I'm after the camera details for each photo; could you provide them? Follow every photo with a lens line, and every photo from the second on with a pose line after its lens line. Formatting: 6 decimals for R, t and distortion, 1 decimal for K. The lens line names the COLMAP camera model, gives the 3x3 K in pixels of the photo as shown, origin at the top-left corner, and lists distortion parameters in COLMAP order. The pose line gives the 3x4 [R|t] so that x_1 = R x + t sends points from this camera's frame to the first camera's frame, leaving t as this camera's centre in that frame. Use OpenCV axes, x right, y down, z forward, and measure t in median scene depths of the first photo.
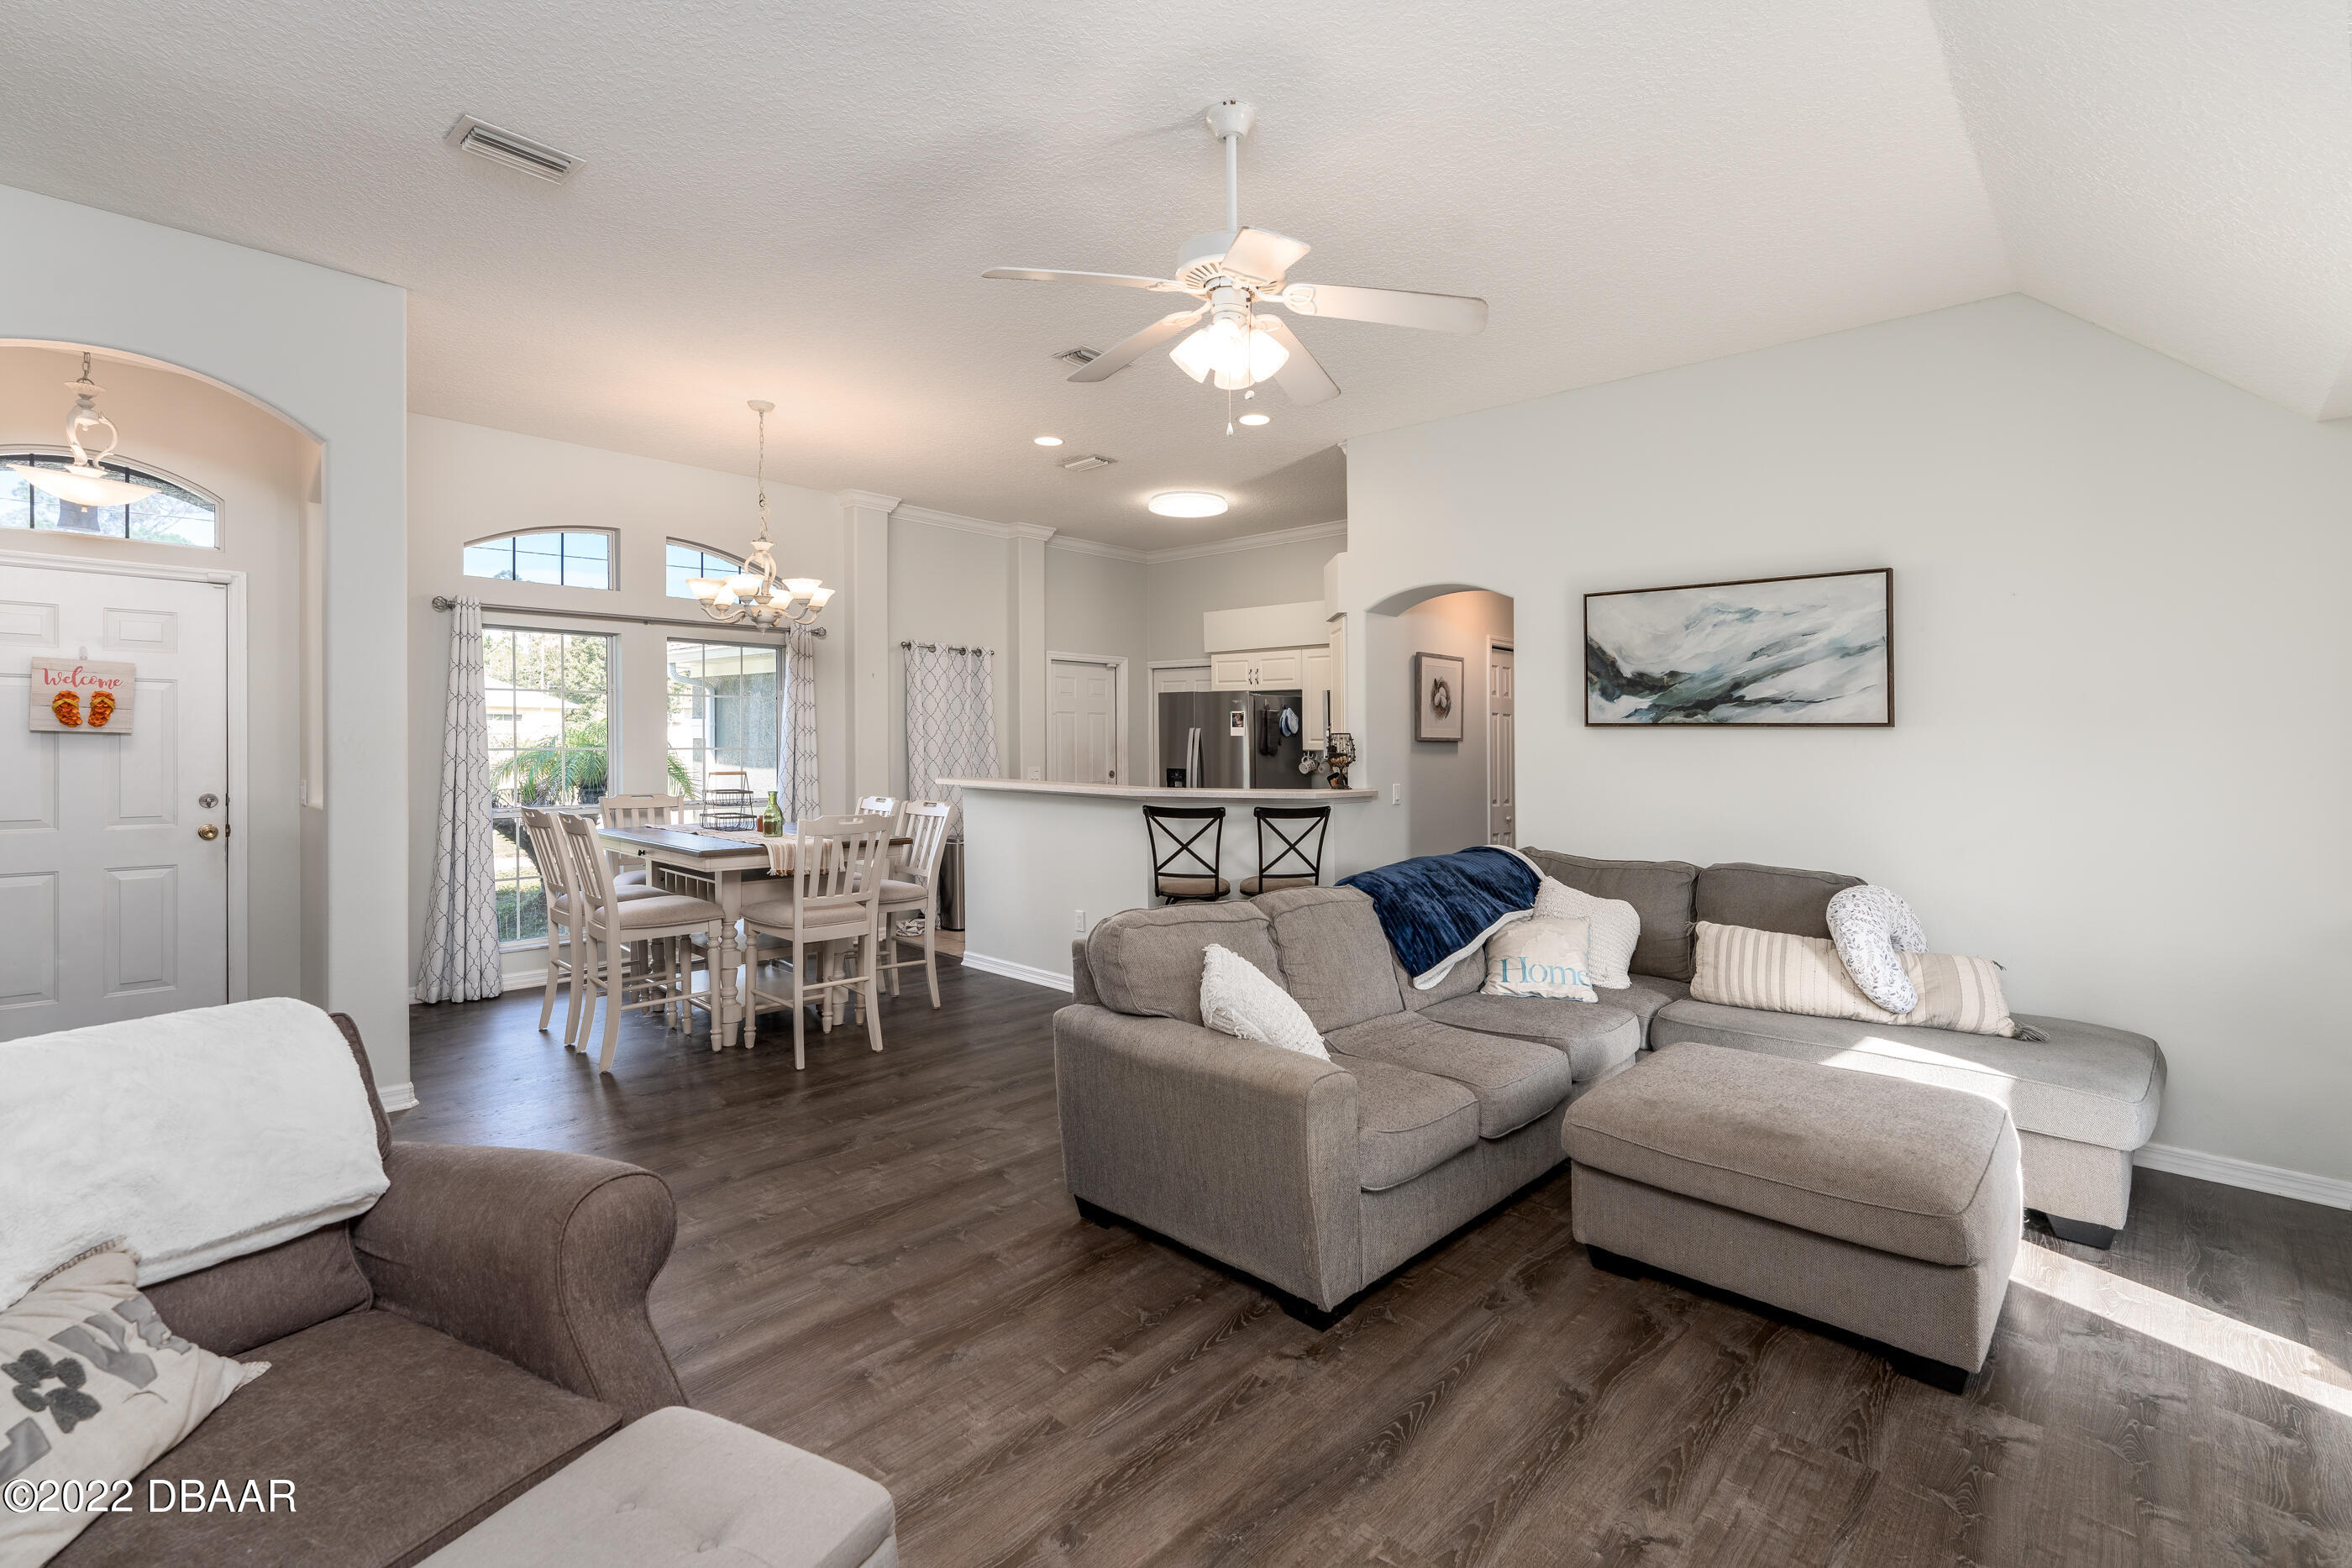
lens RADIAL K [[1013.7, 0, 1183.3], [0, 1013.7, 808.3], [0, 0, 1]] dist [0.005115, 0.000048]
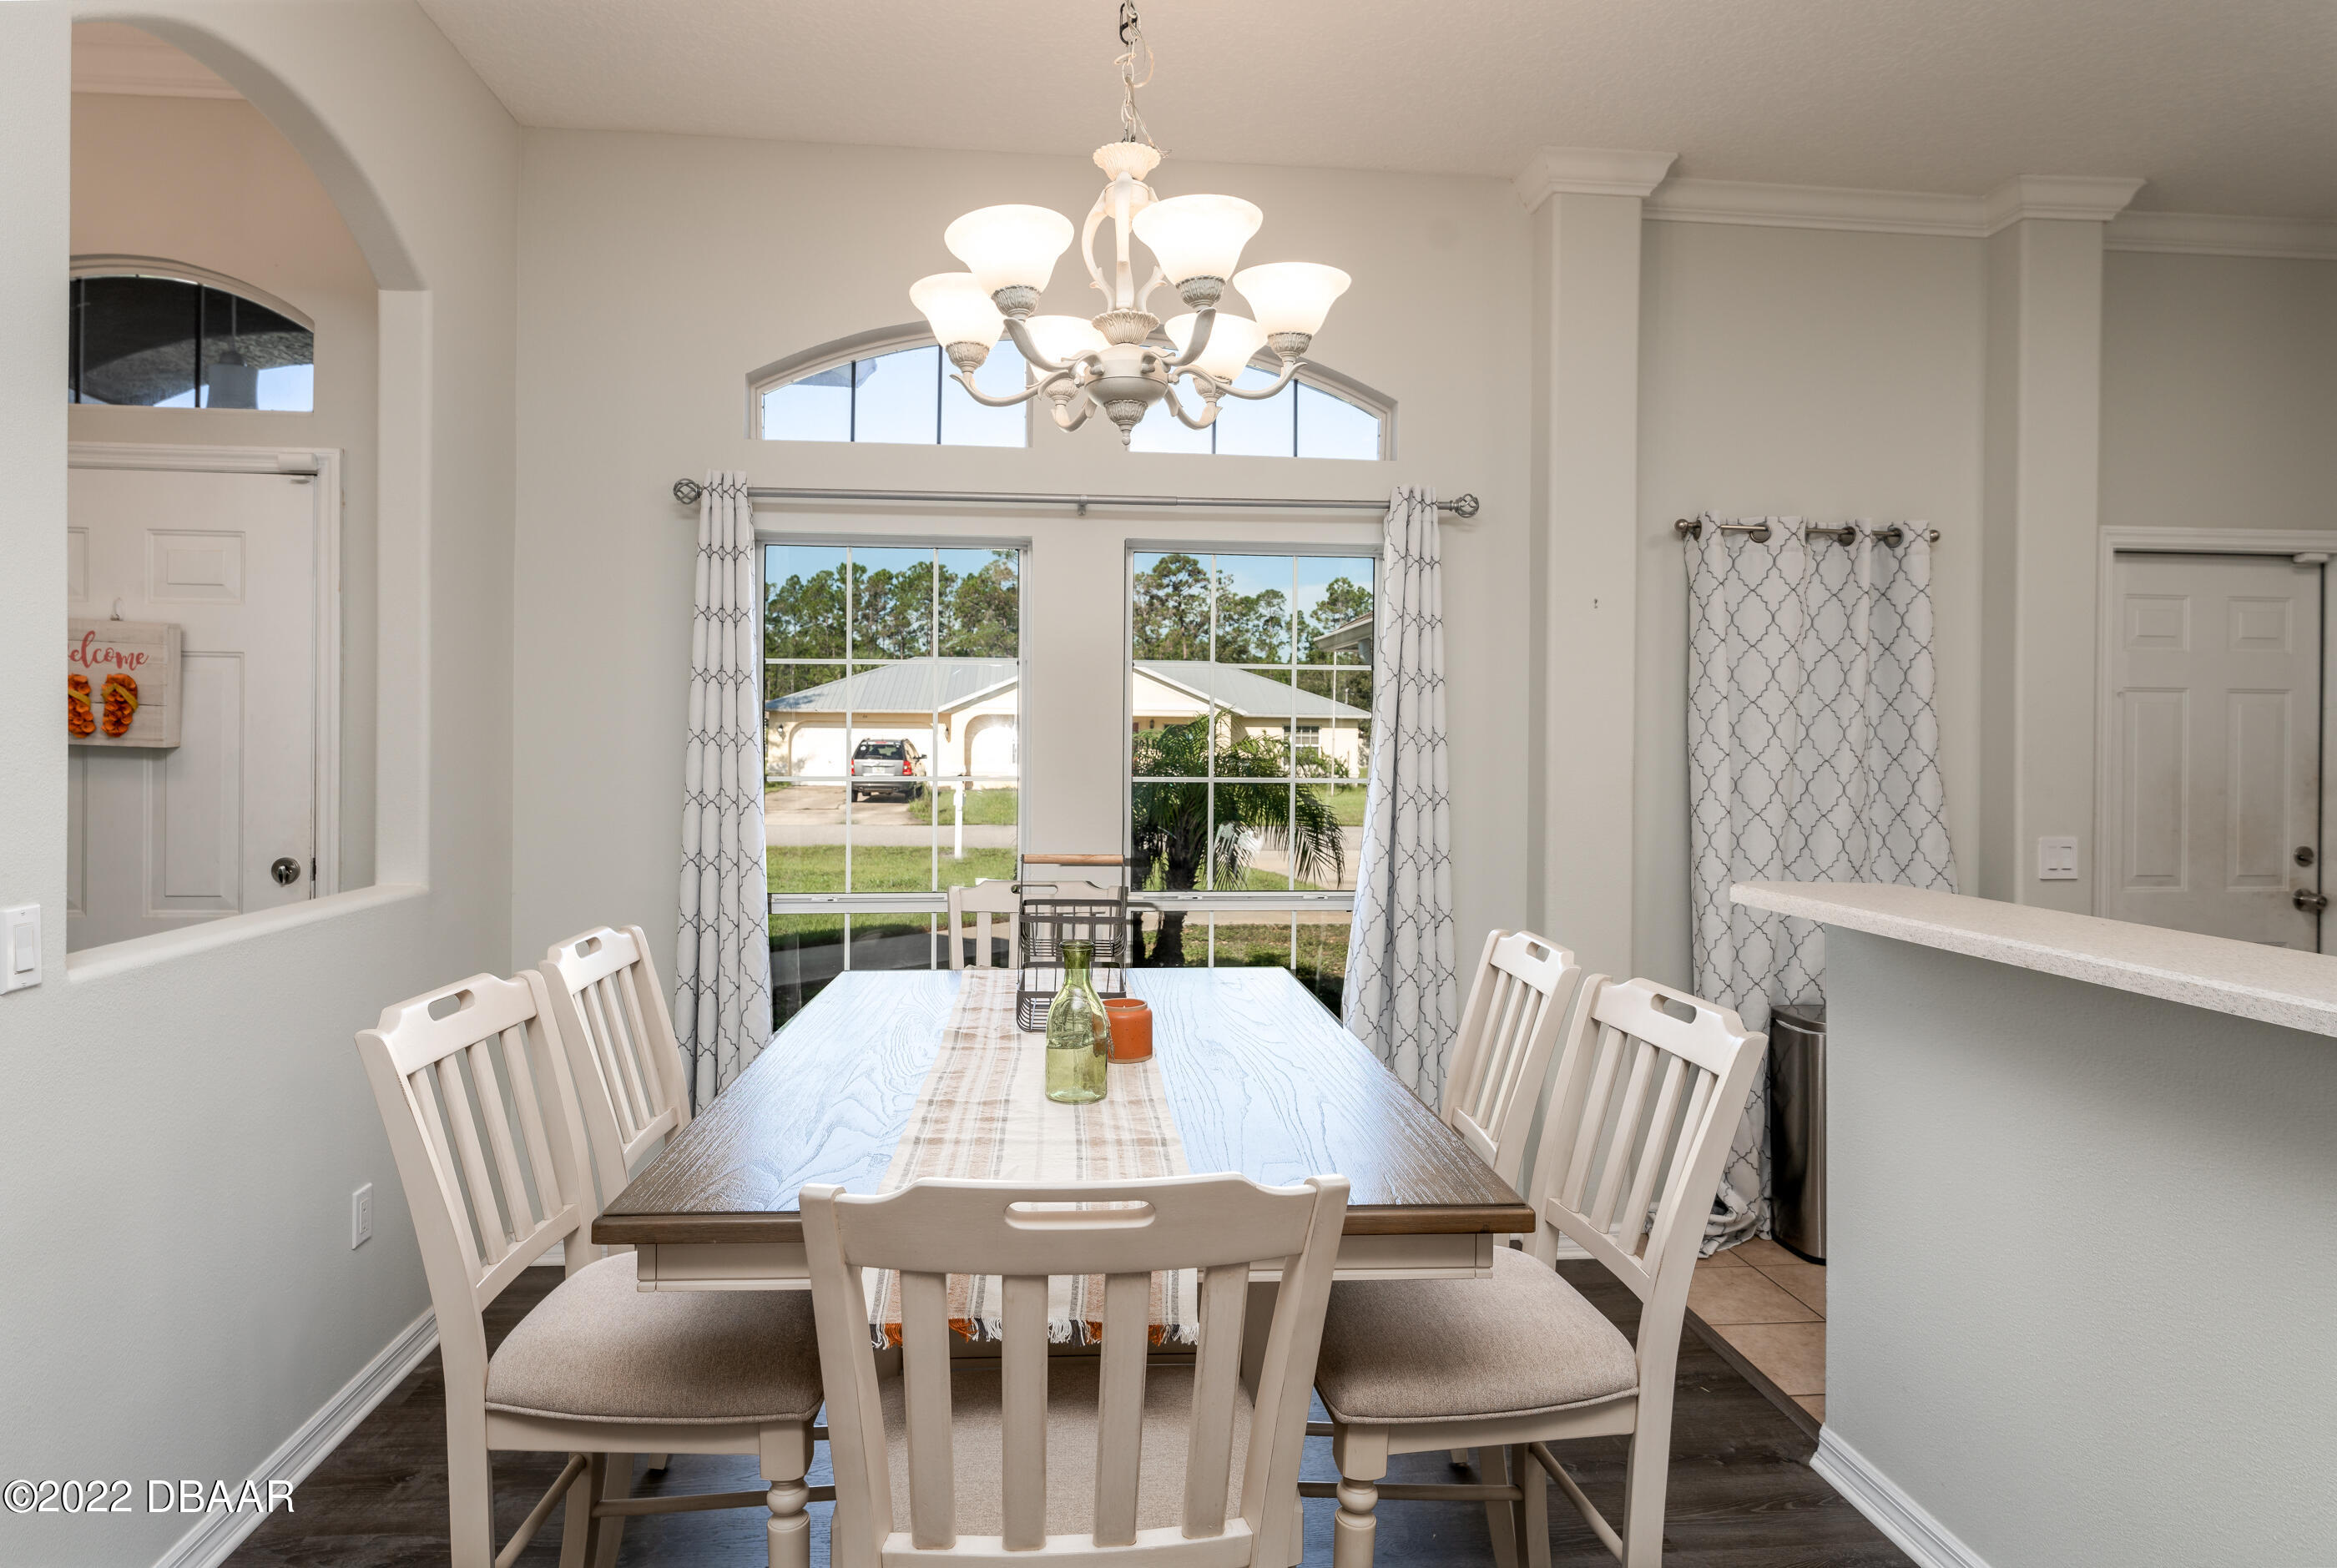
lens RADIAL K [[1271.6, 0, 1149.6], [0, 1271.6, 746.6], [0, 0, 1]] dist [-0.001082, 0.002343]
pose [[0.744110, -0.001342, -0.668056, -0.142884], [-0.048001, 0.997306, -0.055469, -0.053712], [0.666331, 0.073342, 0.742041, 0.730520]]
